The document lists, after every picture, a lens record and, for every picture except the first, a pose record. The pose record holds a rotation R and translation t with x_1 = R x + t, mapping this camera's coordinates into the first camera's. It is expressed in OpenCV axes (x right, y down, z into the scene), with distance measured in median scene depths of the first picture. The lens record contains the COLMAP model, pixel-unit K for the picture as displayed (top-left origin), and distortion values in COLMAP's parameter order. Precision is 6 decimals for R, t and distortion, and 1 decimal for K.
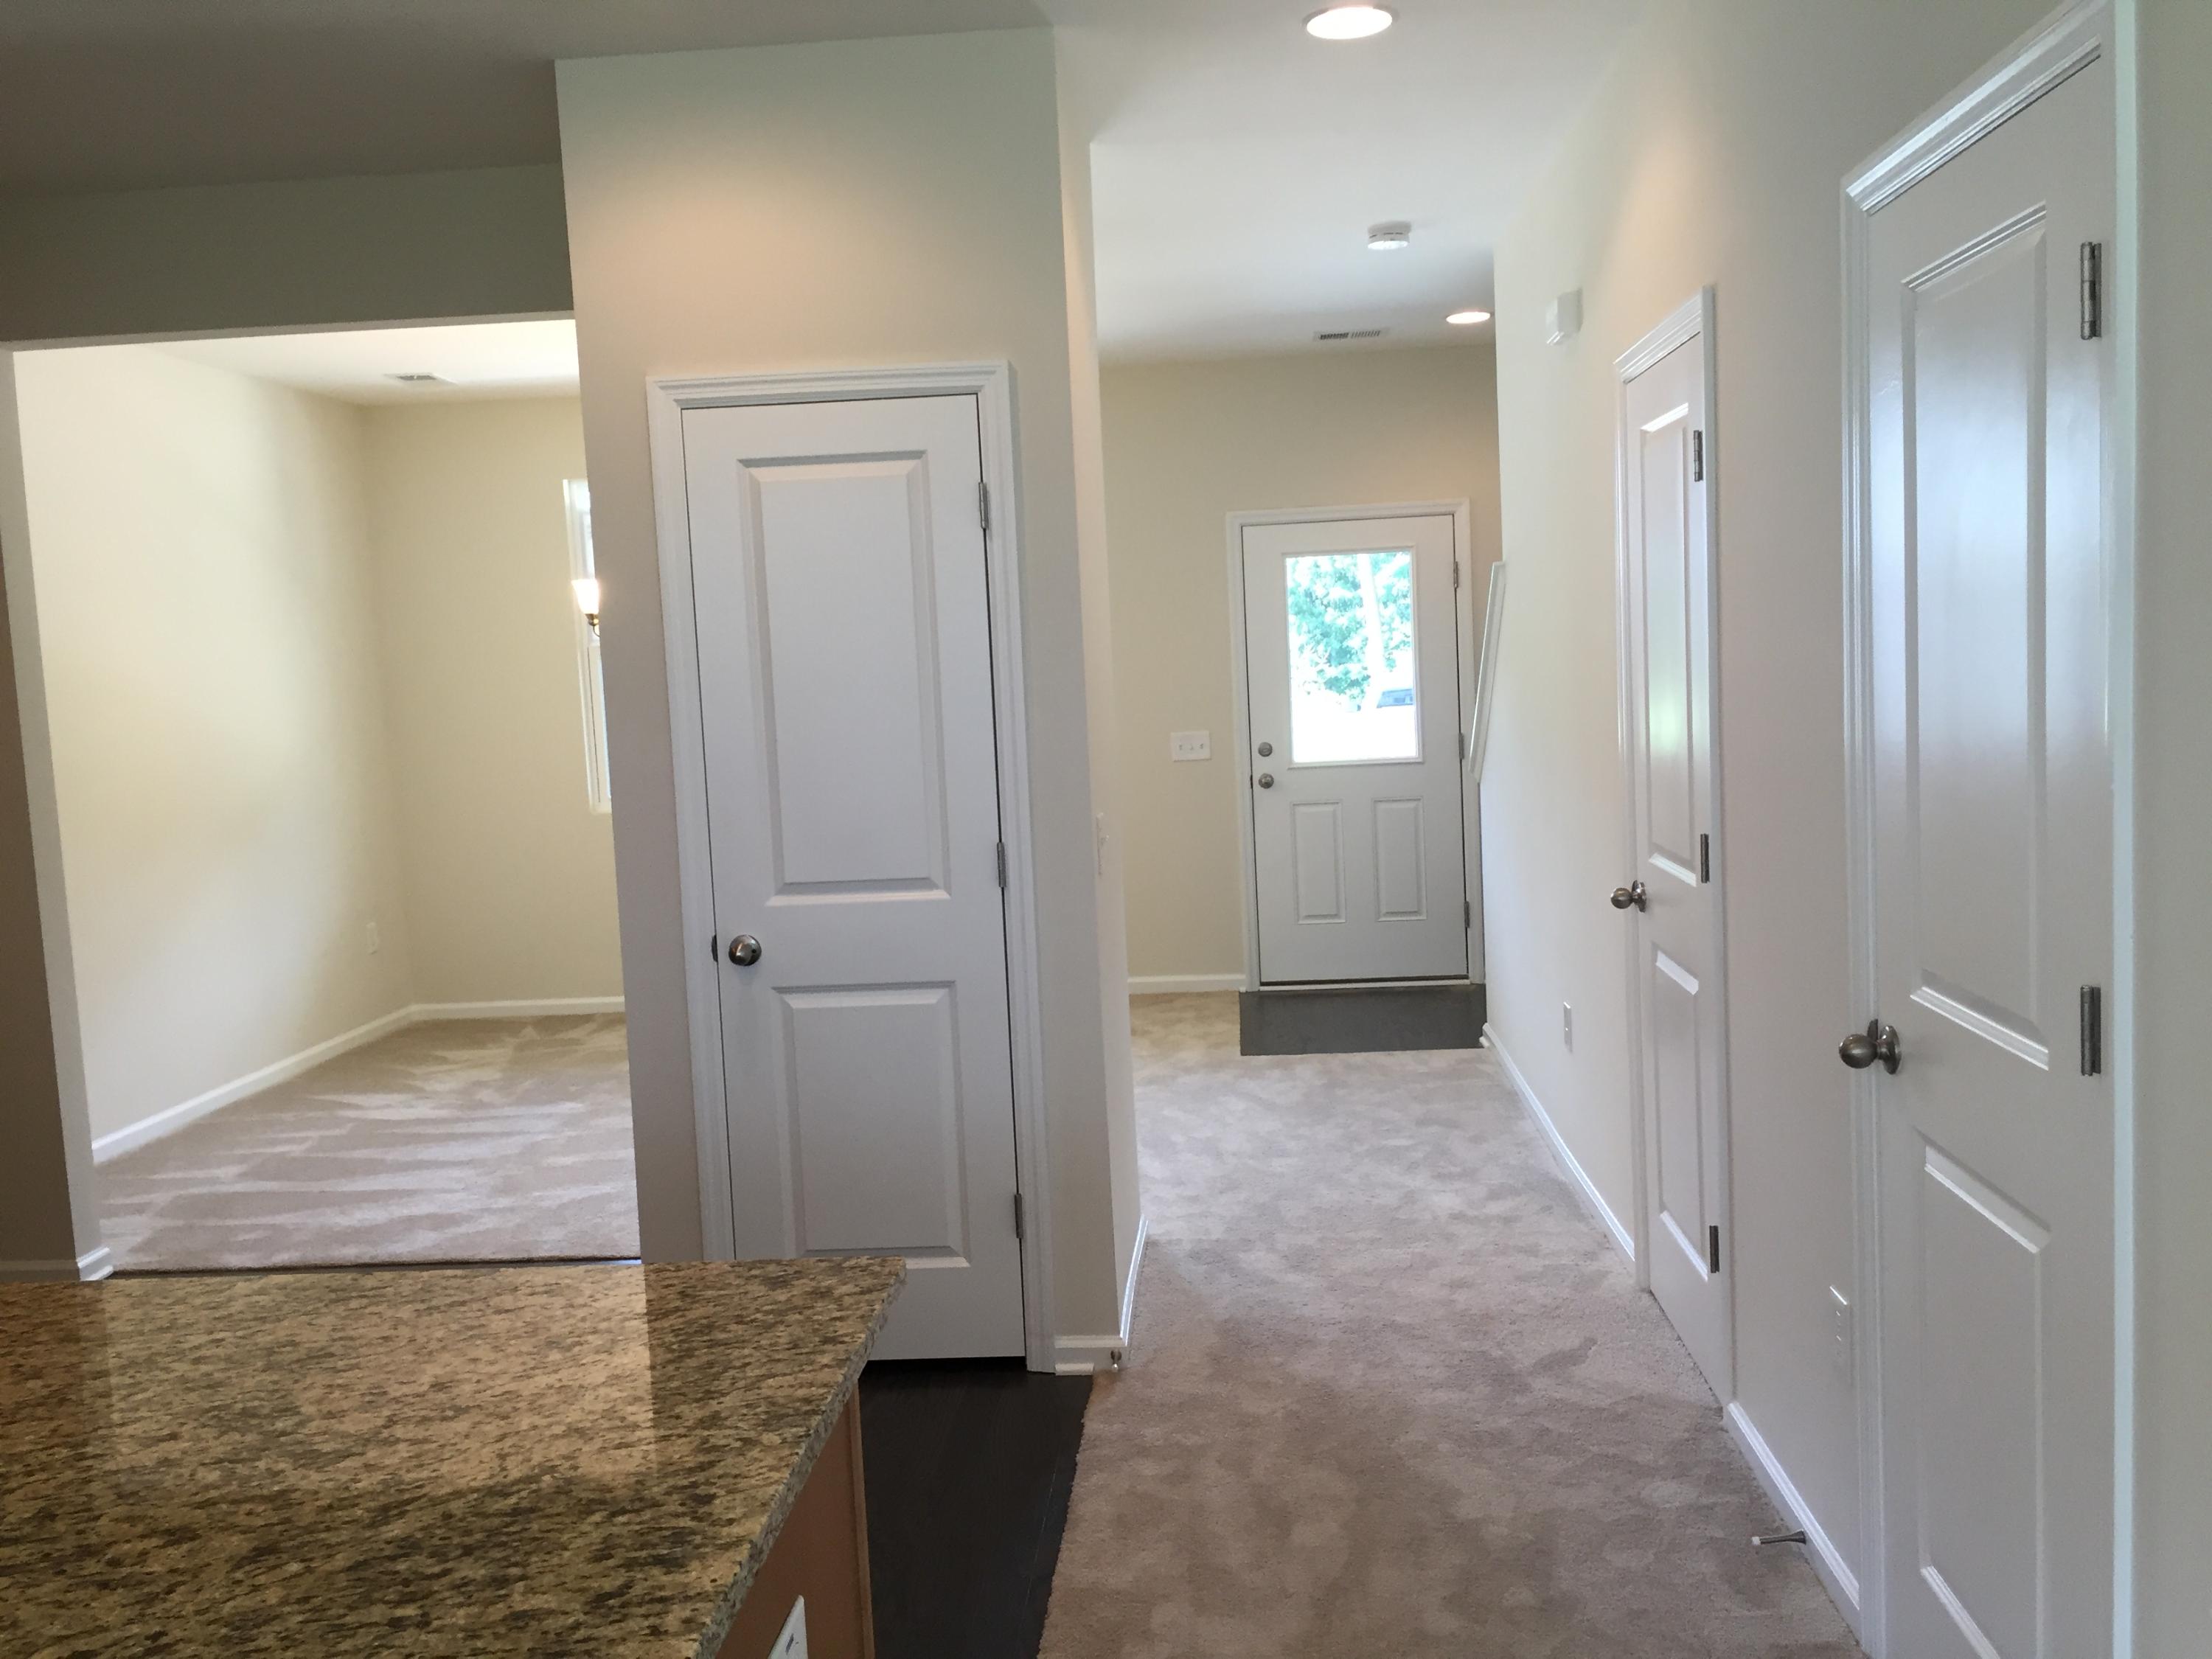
lens RADIAL K [[1869.1, 0, 1073.5], [0, 1869.1, 832.5], [0, 0, 1]] dist [0.085721, -0.132756]
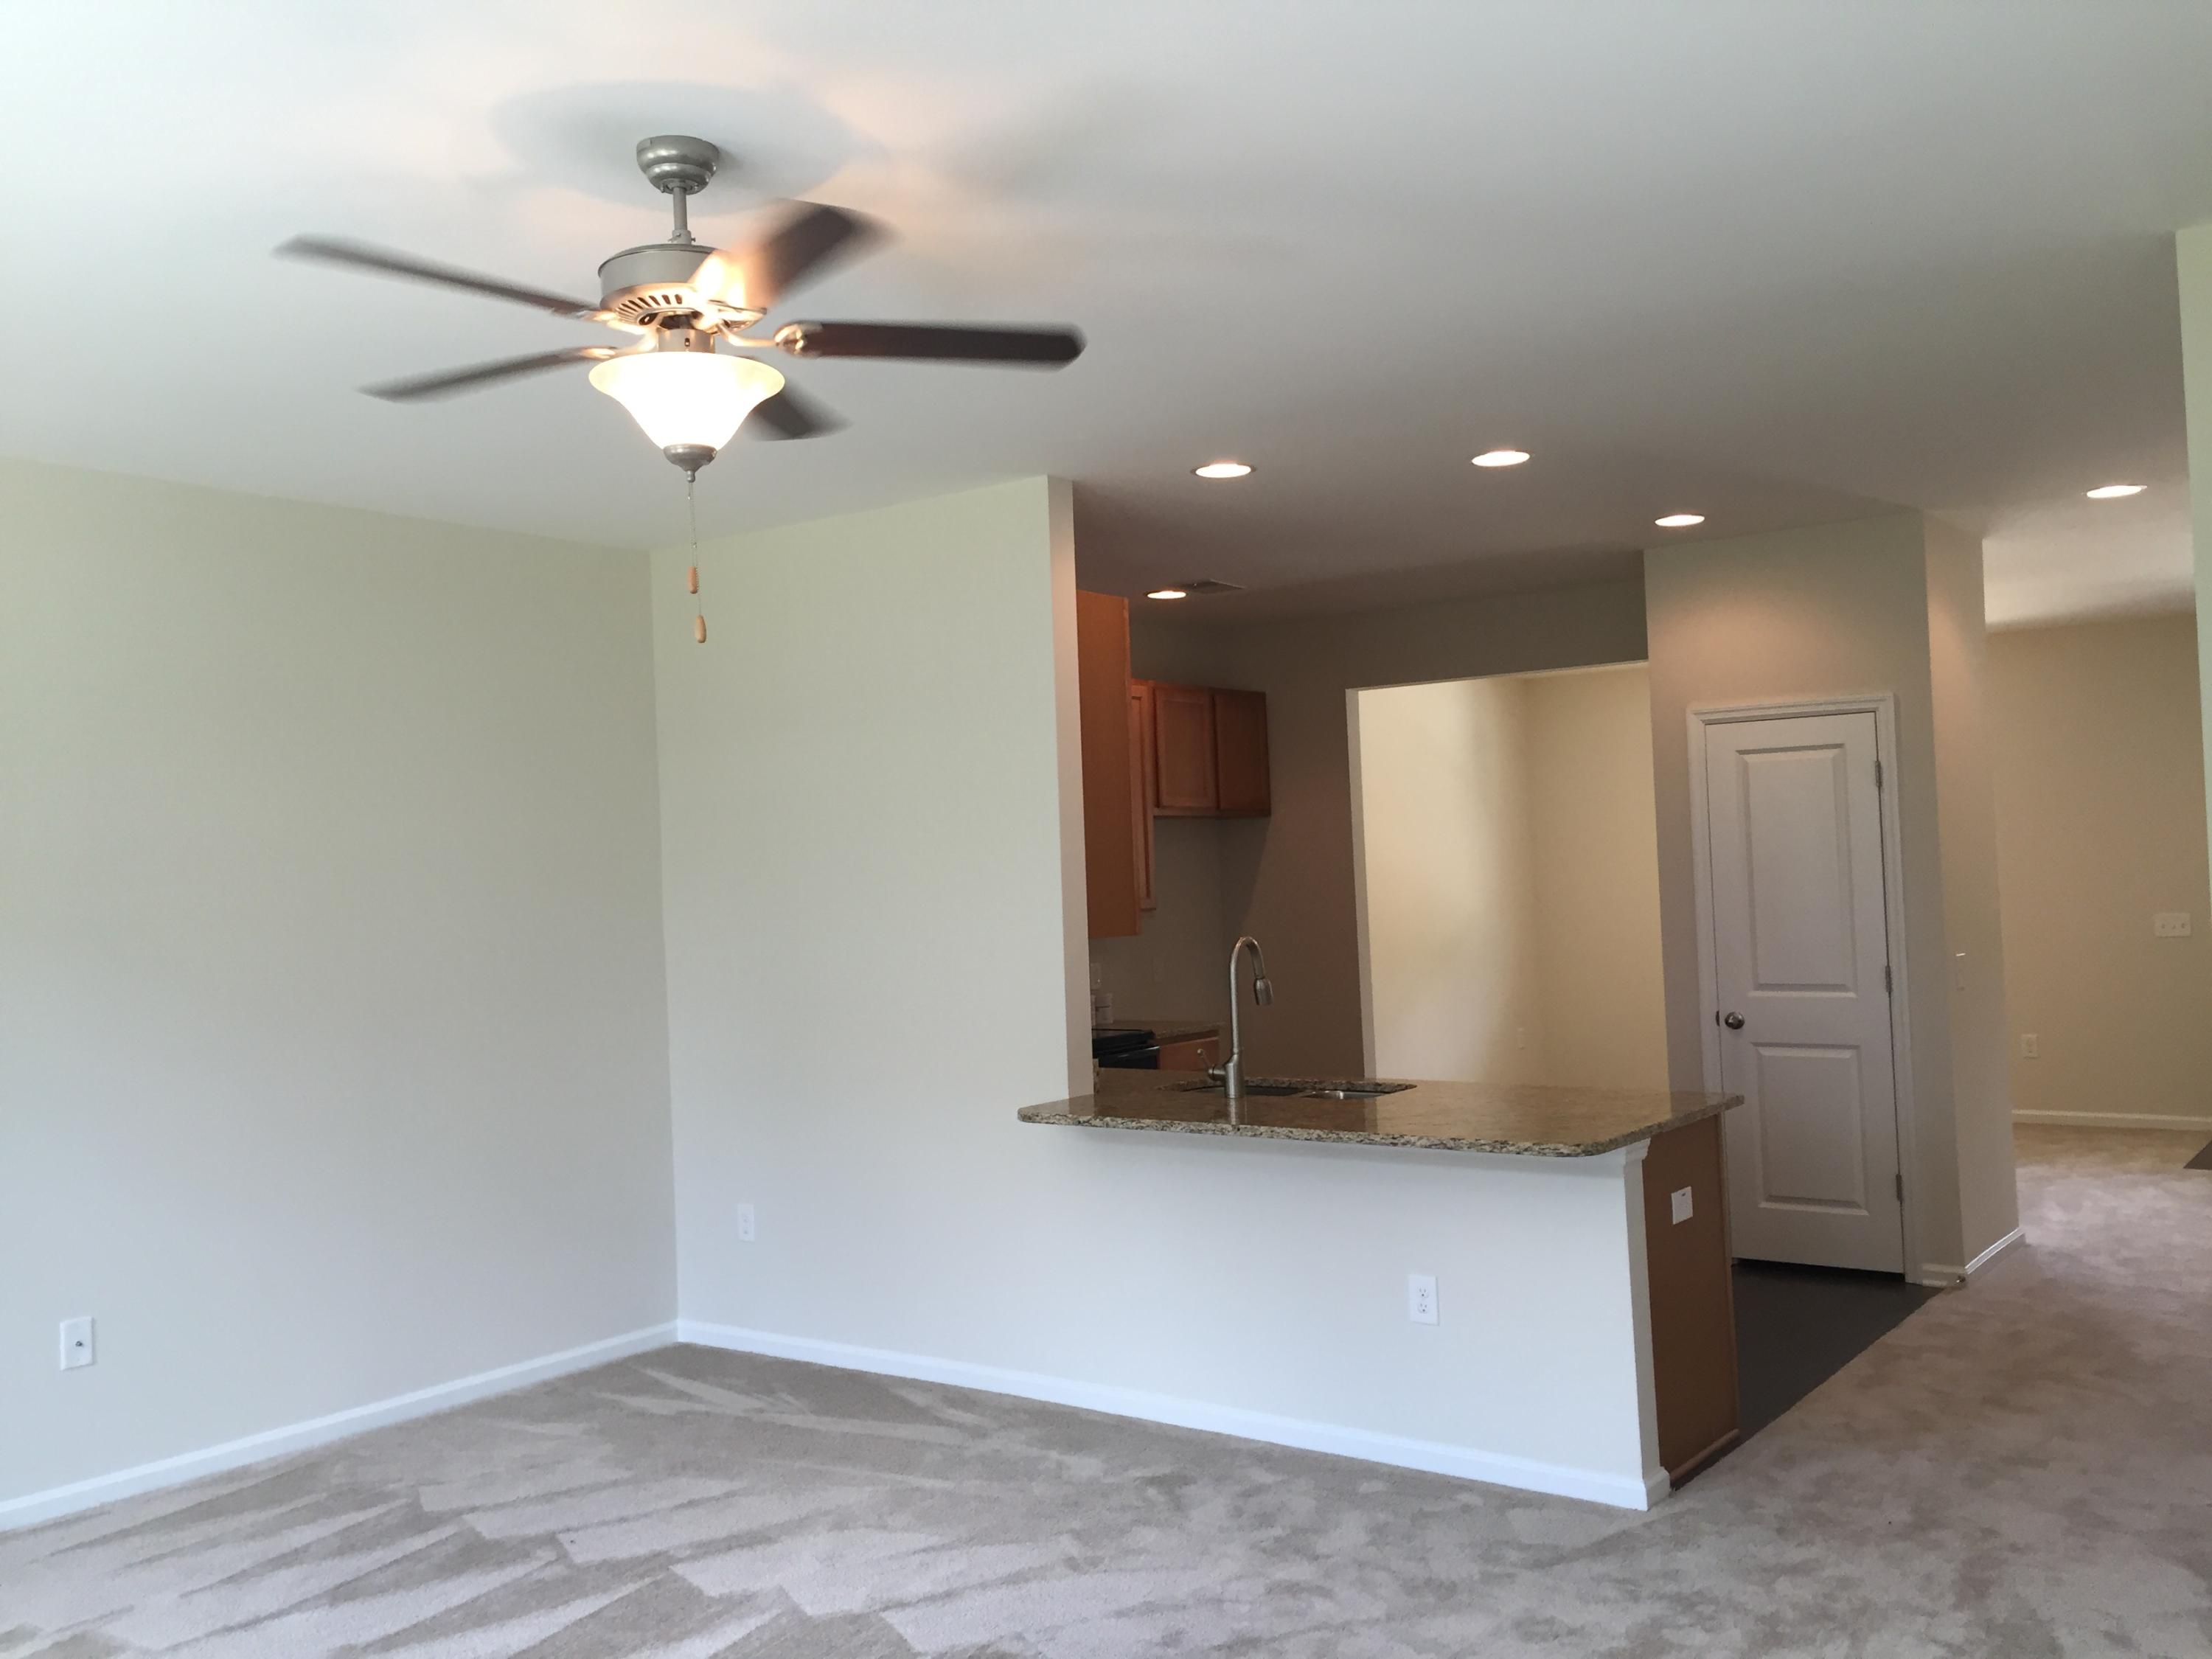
lens RADIAL K [[1880.0, 0, 1108.3], [0, 1880.0, 804.9], [0, 0, 1]] dist [0.060217, -0.001838]
pose [[0.847266, -0.002954, -0.531160, 0.576369], [-0.054266, 0.994271, -0.092091, 0.118522], [0.528389, 0.106850, 0.842252, -1.781211]]
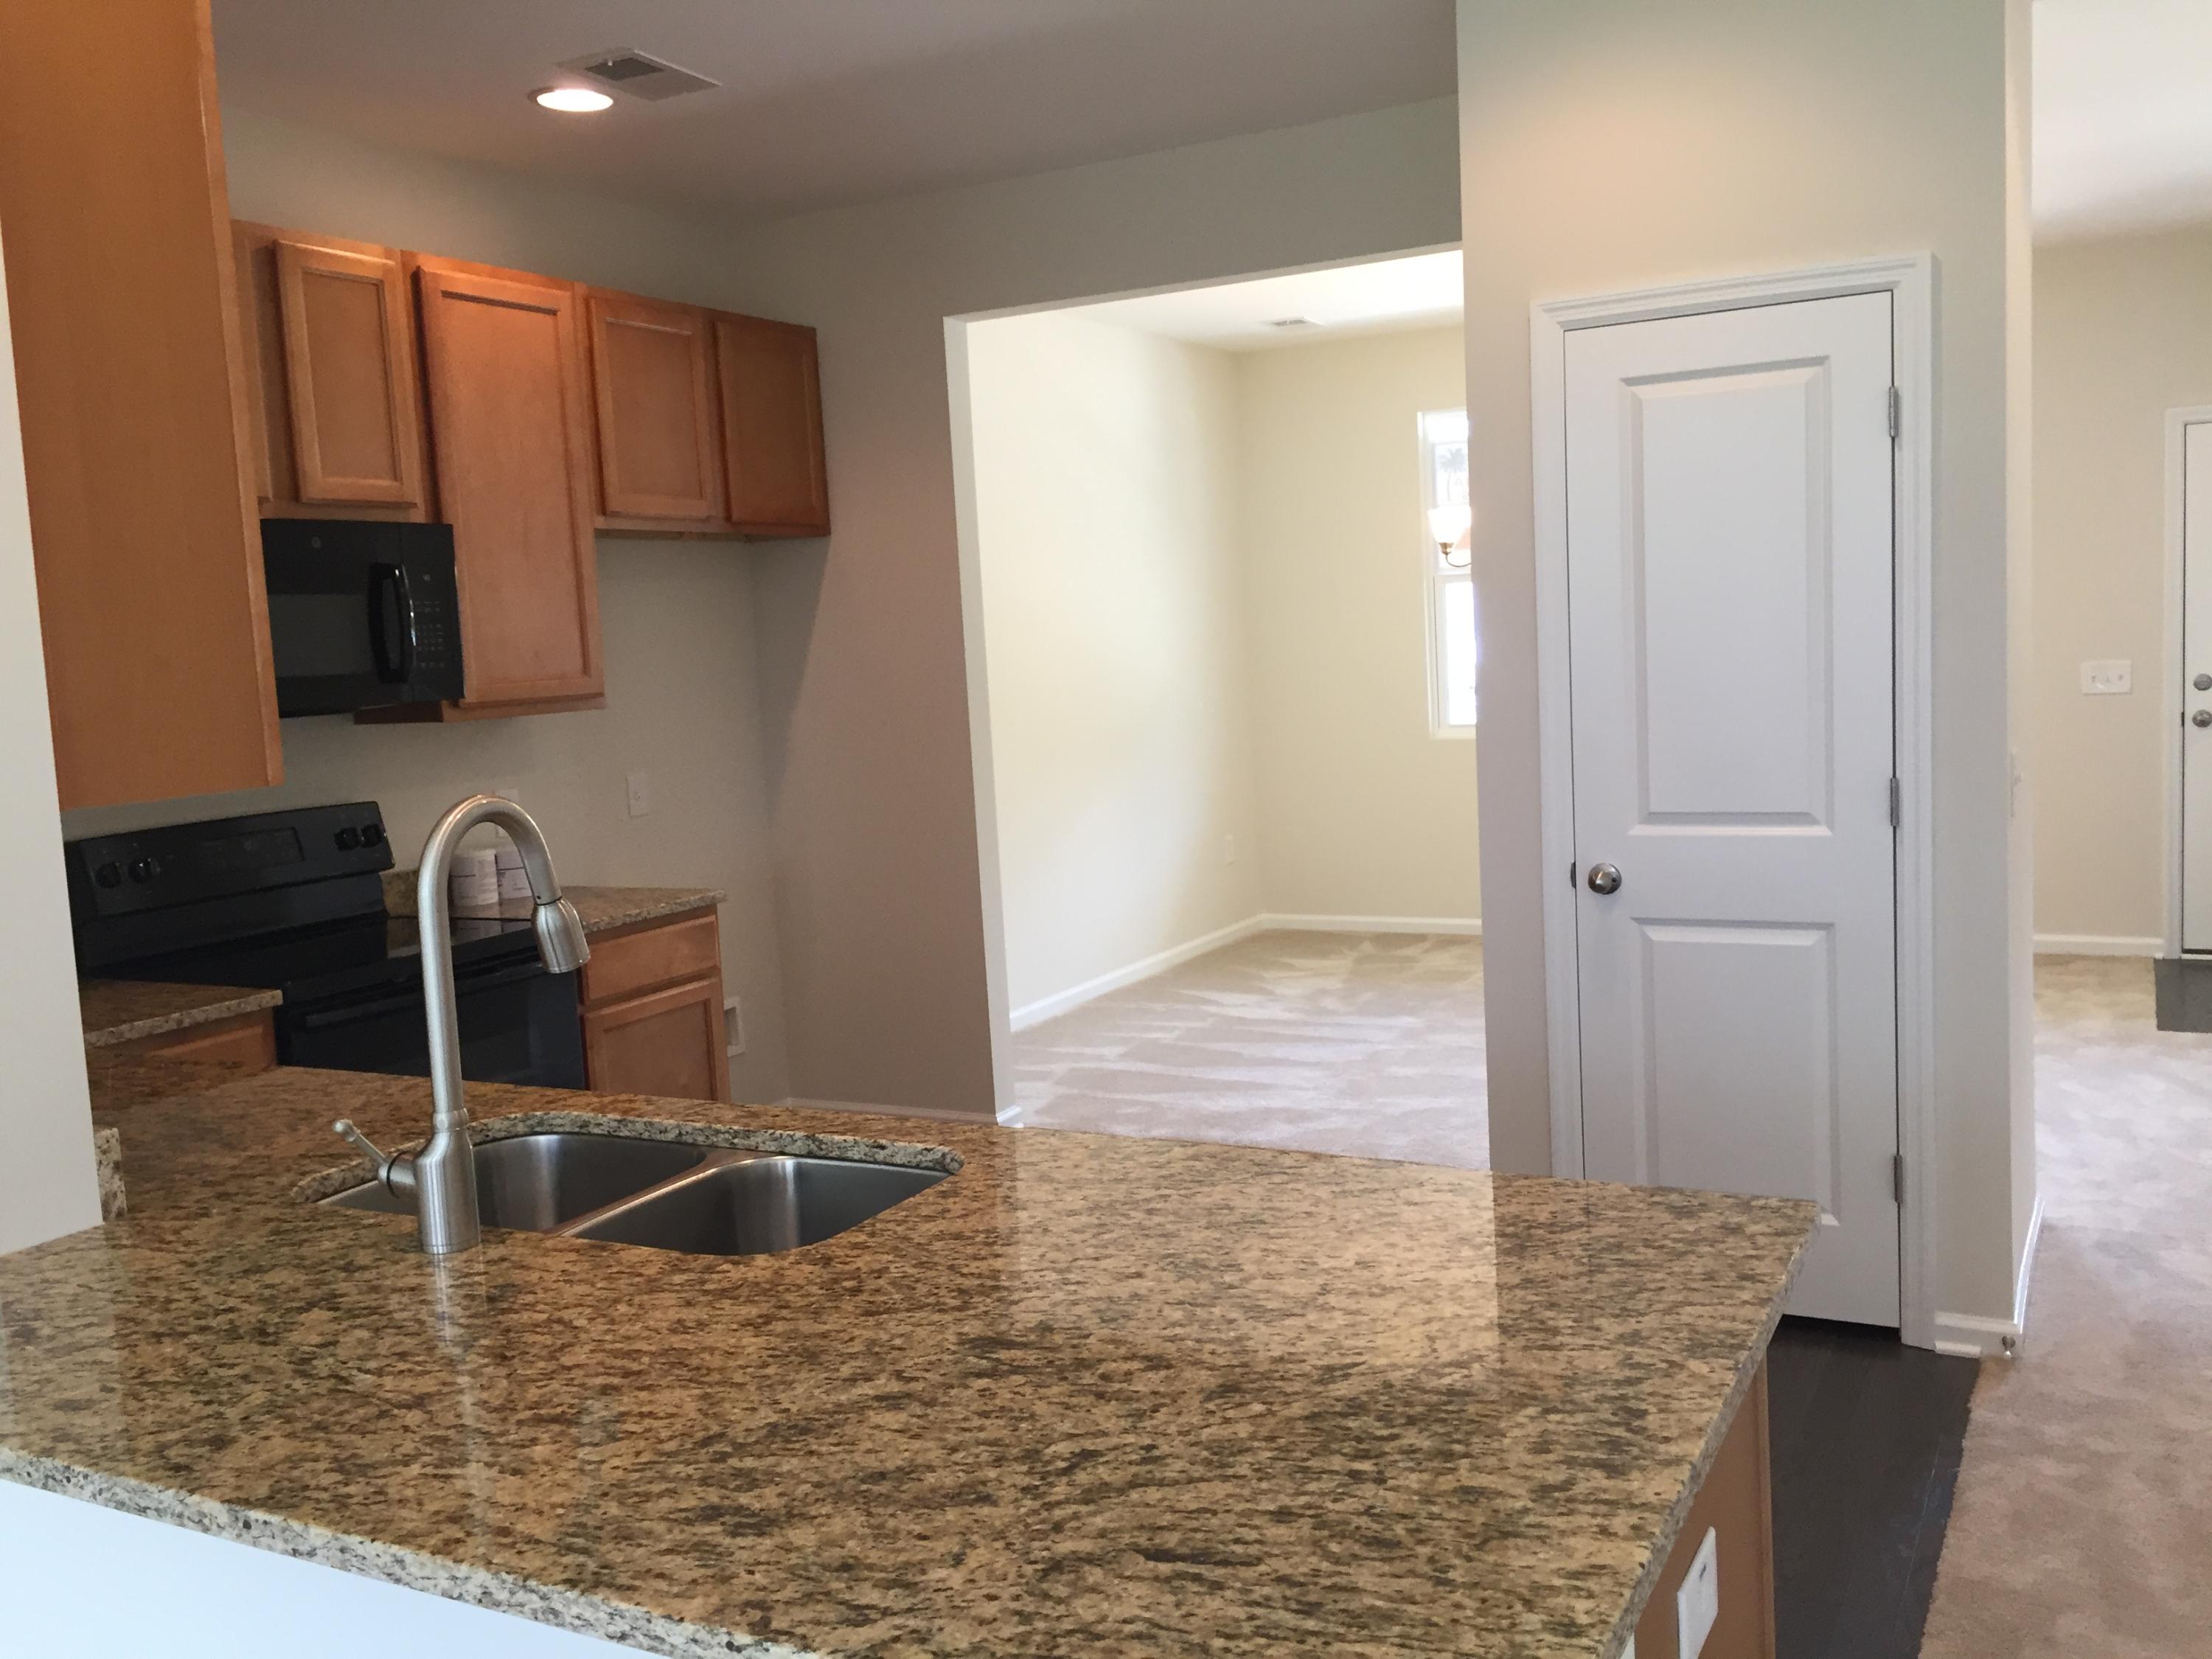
lens RADIAL K [[1854.0, 0, 1106.0], [0, 1854.0, 829.5], [0, 0, 1]] dist [0.090113, -0.133397]
pose [[0.916044, 0.042567, -0.398812, -0.051200], [-0.028096, 0.998720, 0.042064, 0.005787], [0.400092, -0.027328, 0.916067, -0.016220]]
